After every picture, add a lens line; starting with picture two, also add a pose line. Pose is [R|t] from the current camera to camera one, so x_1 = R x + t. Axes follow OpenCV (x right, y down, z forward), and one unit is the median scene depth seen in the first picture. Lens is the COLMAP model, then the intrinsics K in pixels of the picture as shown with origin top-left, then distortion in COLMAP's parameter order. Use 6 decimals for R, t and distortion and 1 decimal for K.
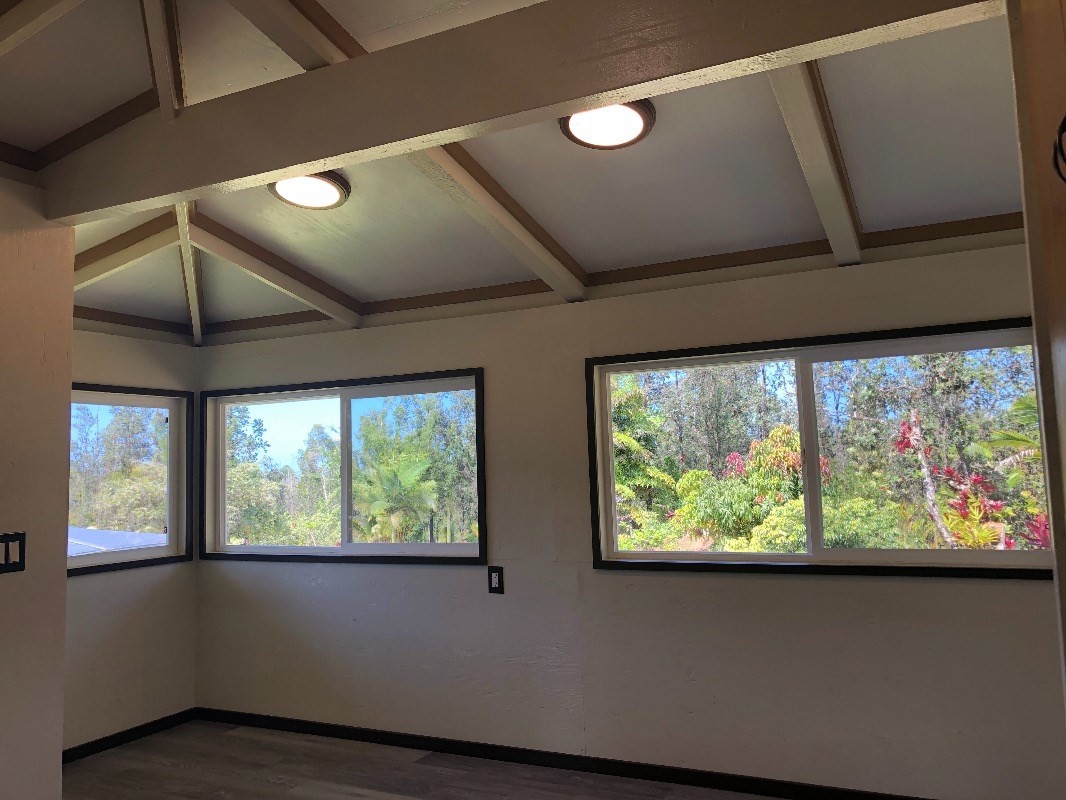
lens RADIAL K [[867.0, 0, 533.0], [0, 867.0, 400.0], [0, 0, 1]] dist [0.050038, 0.002843]
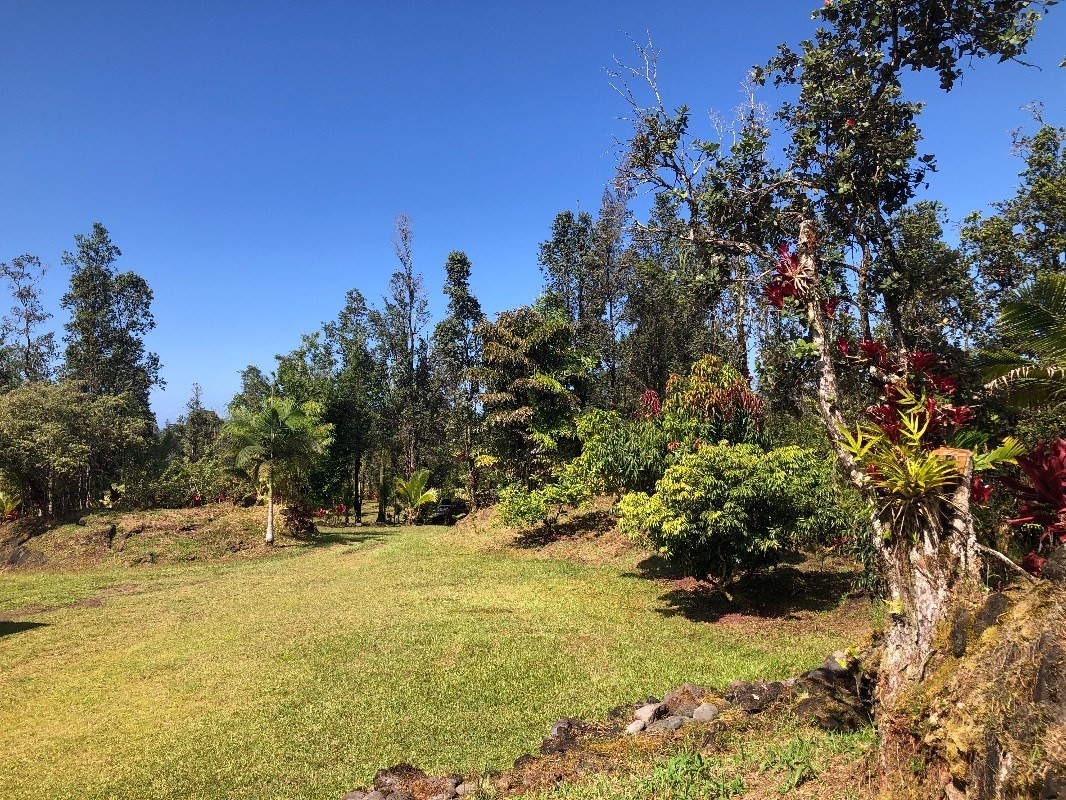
lens RADIAL K [[867.0, 0, 533.0], [0, 867.0, 400.0], [0, 0, 1]] dist [0.050038, 0.002843]
pose [[0.999471, 0.026905, 0.018267, 0.118289], [-0.027686, 0.998651, 0.043925, 0.041150], [-0.017060, -0.044407, 0.998868, 0.216679]]
